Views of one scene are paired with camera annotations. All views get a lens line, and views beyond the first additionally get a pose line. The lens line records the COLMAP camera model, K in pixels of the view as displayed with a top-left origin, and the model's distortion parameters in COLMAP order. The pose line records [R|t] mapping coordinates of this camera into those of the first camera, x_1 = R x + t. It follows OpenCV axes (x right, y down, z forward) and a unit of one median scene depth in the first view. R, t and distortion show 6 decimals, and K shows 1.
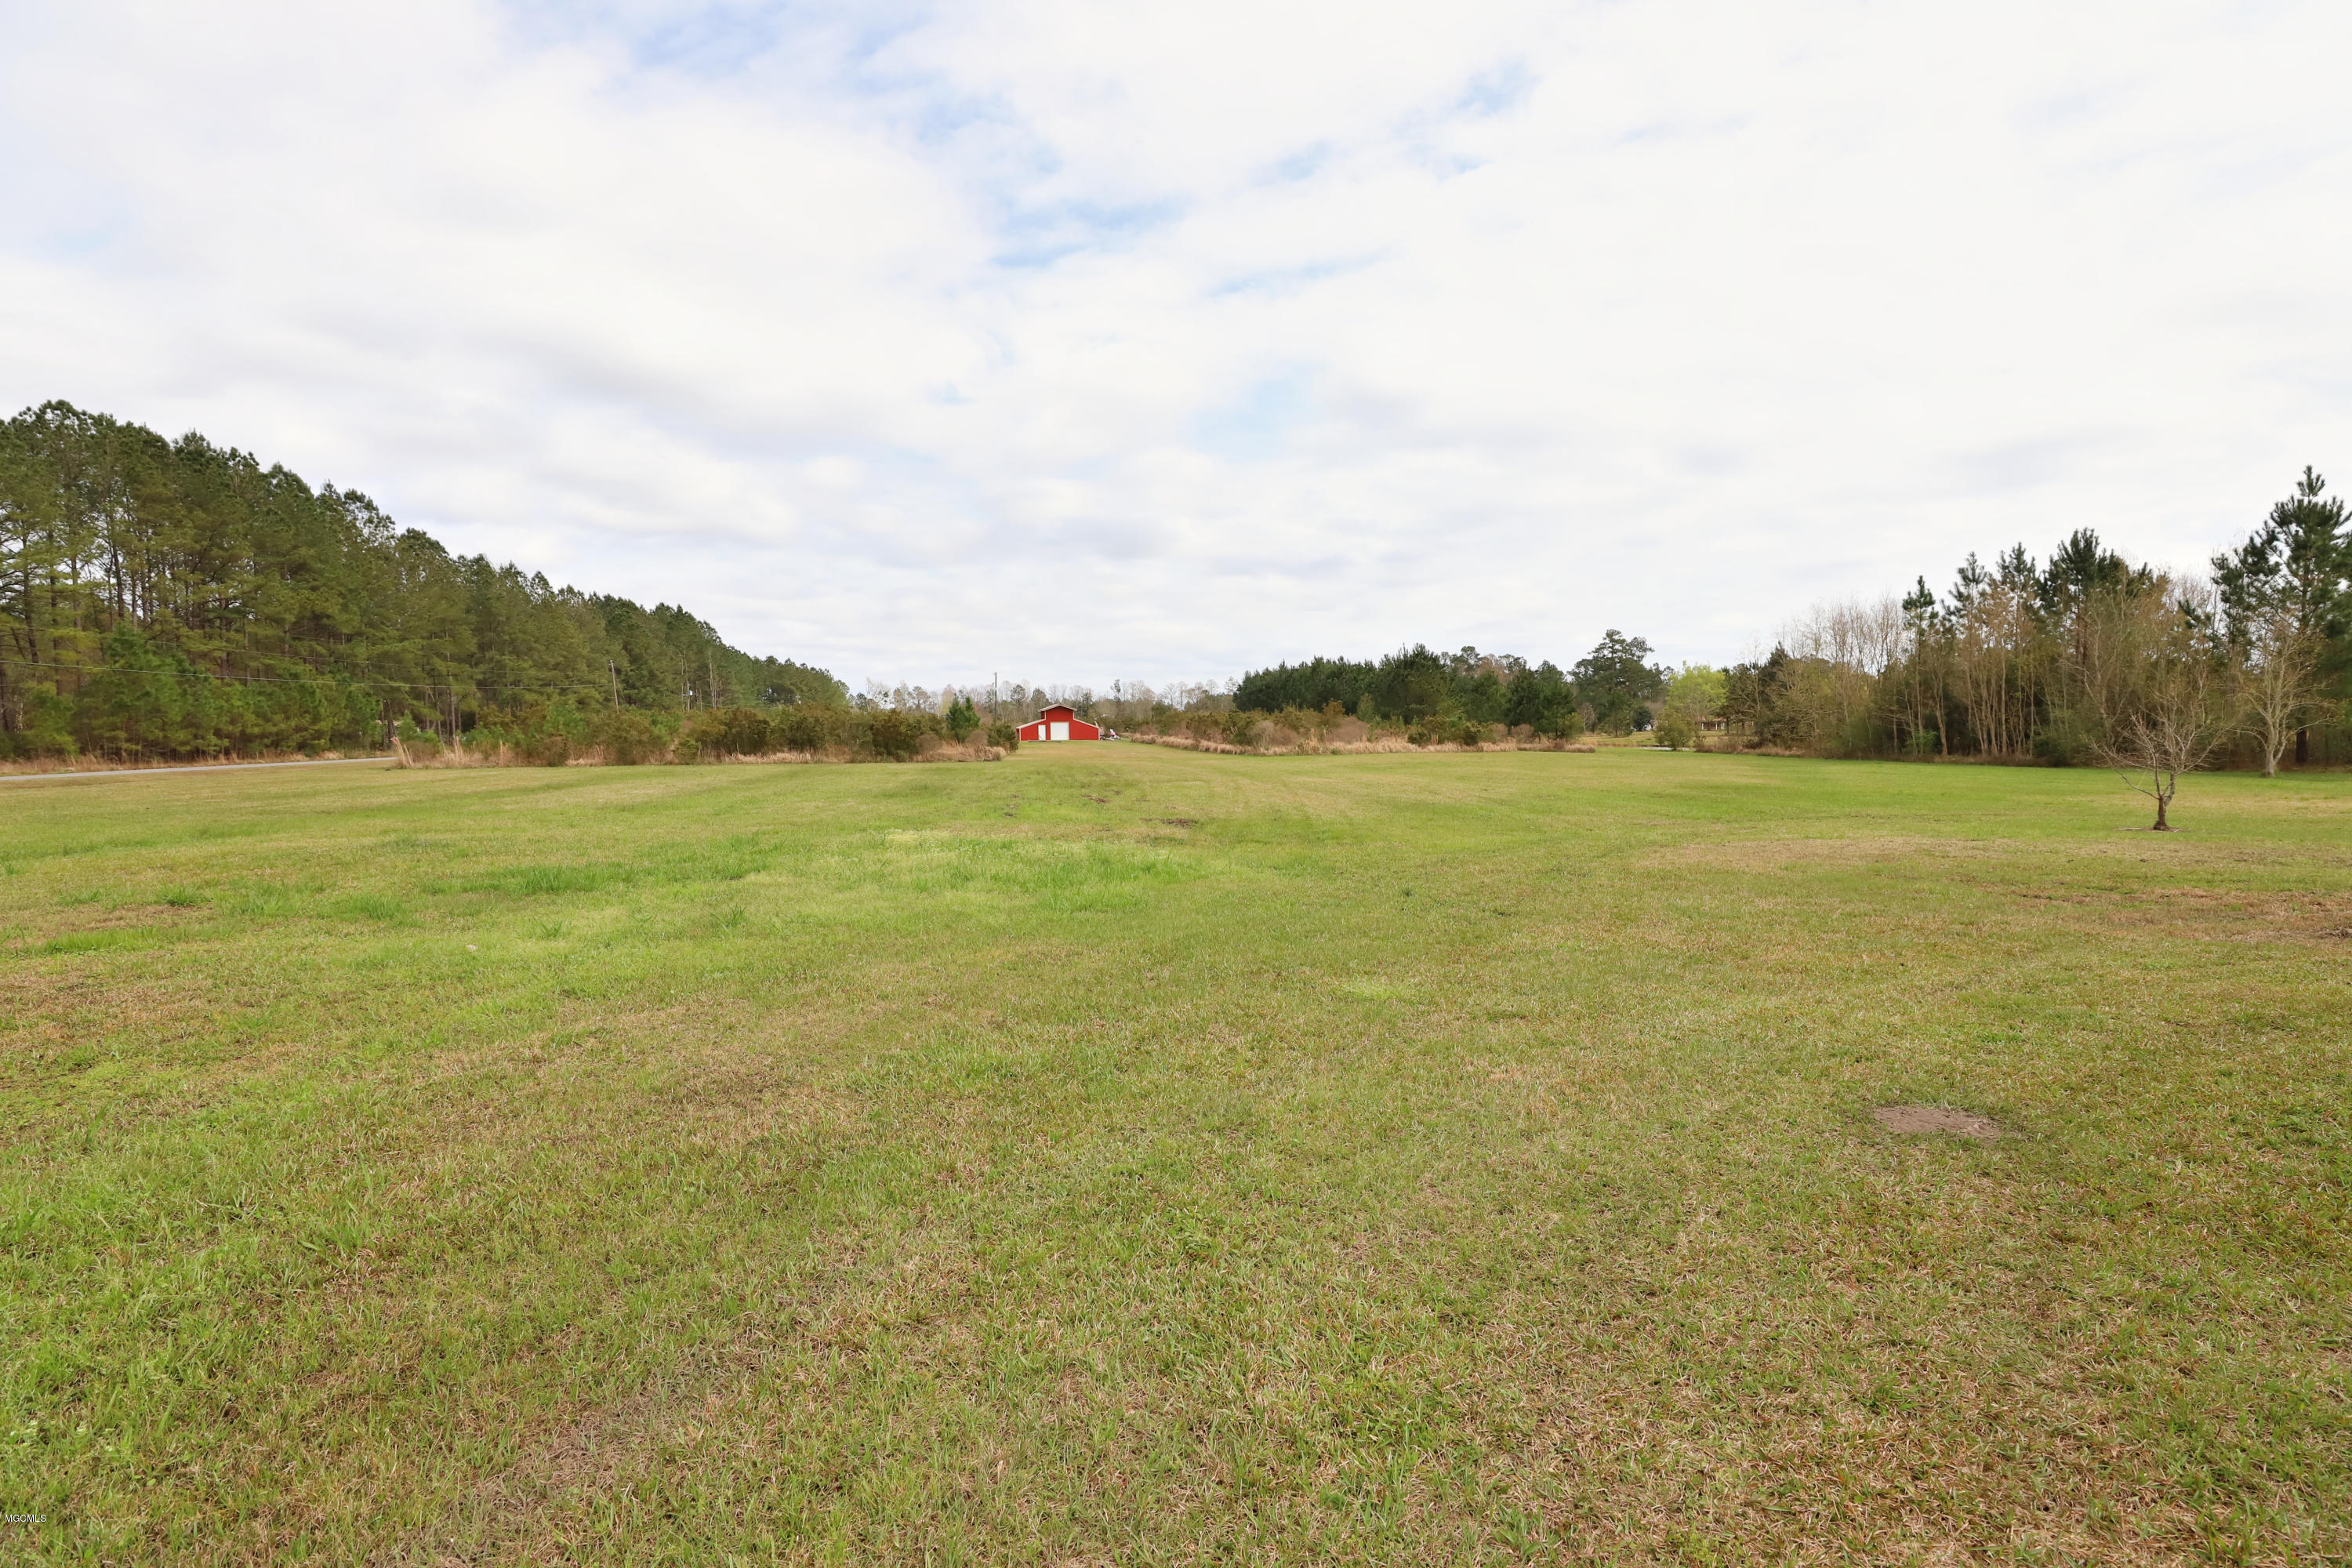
lens RADIAL K [[1320.8, 0, 1176.0], [0, 1320.8, 784.0], [0, 0, 1]] dist [-0.000822, -0.000093]
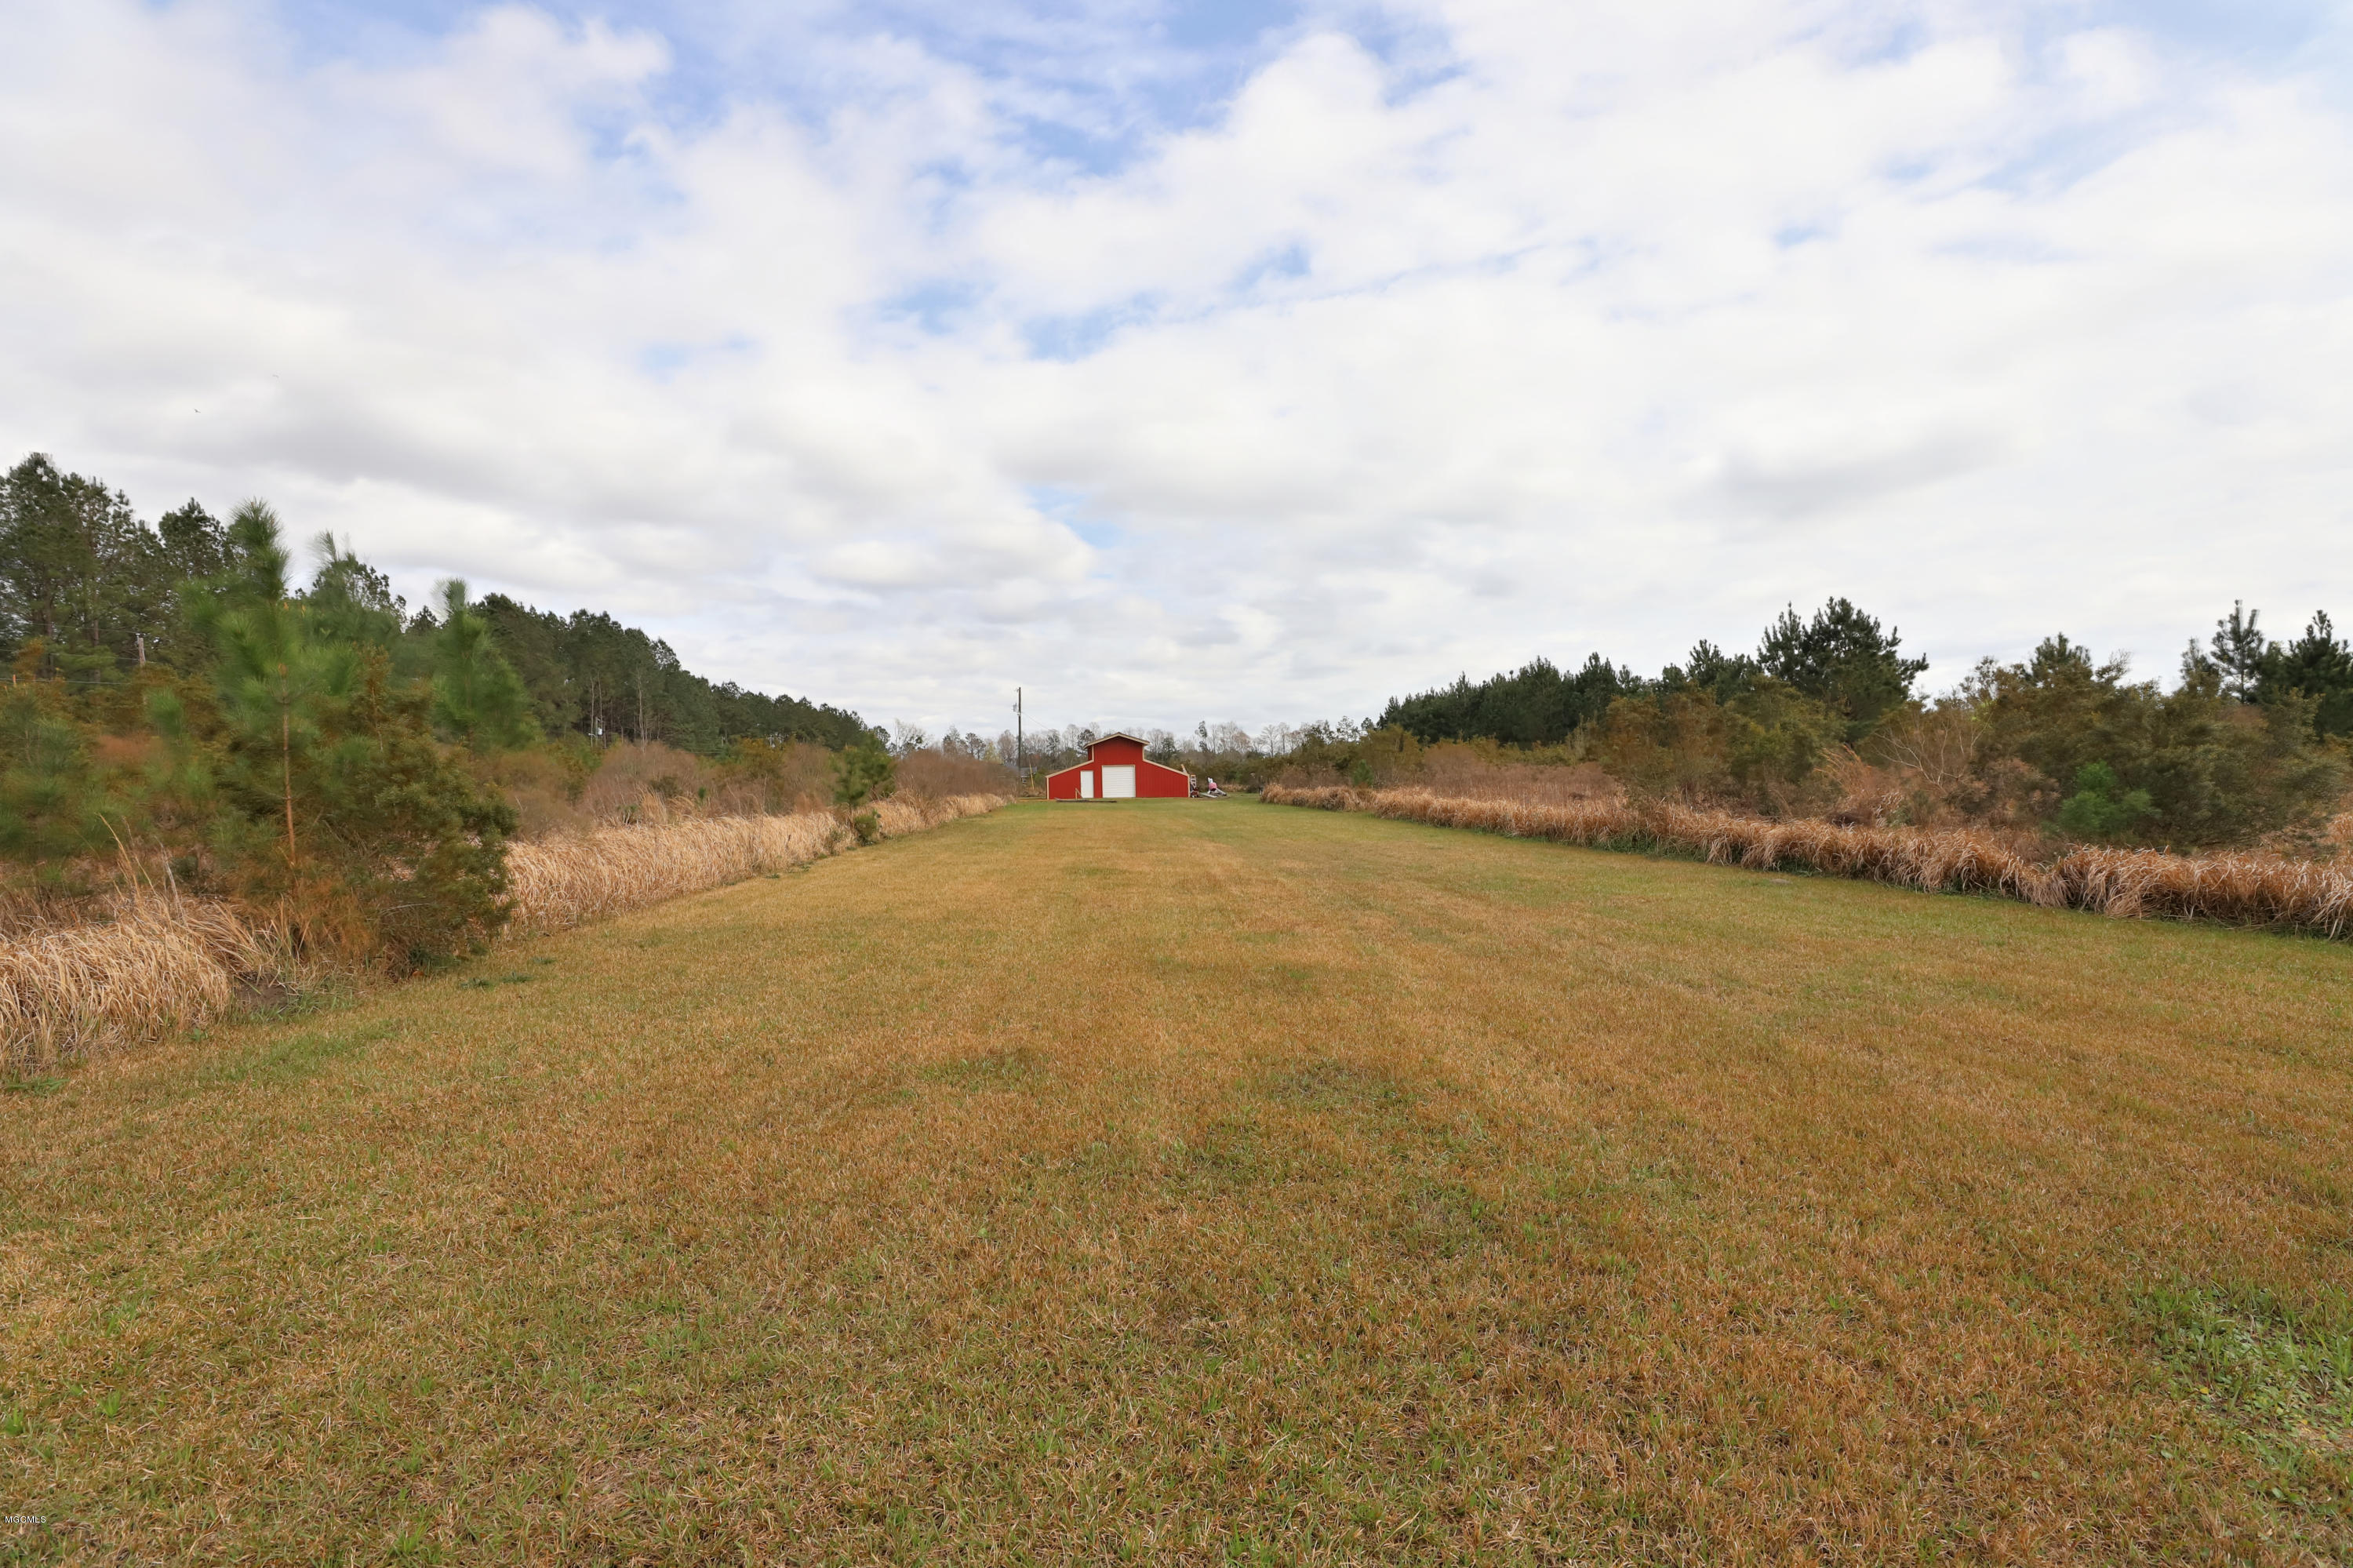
lens RADIAL K [[1321.4, 0, 1176.5], [0, 1321.4, 784.0], [0, 0, 1]] dist [-0.000822, -0.000093]
pose [[0.998153, -0.005282, -0.060518, -0.019558], [0.002820, 0.999167, -0.040708, -0.010660], [0.060683, 0.040462, 0.997337, 0.290652]]
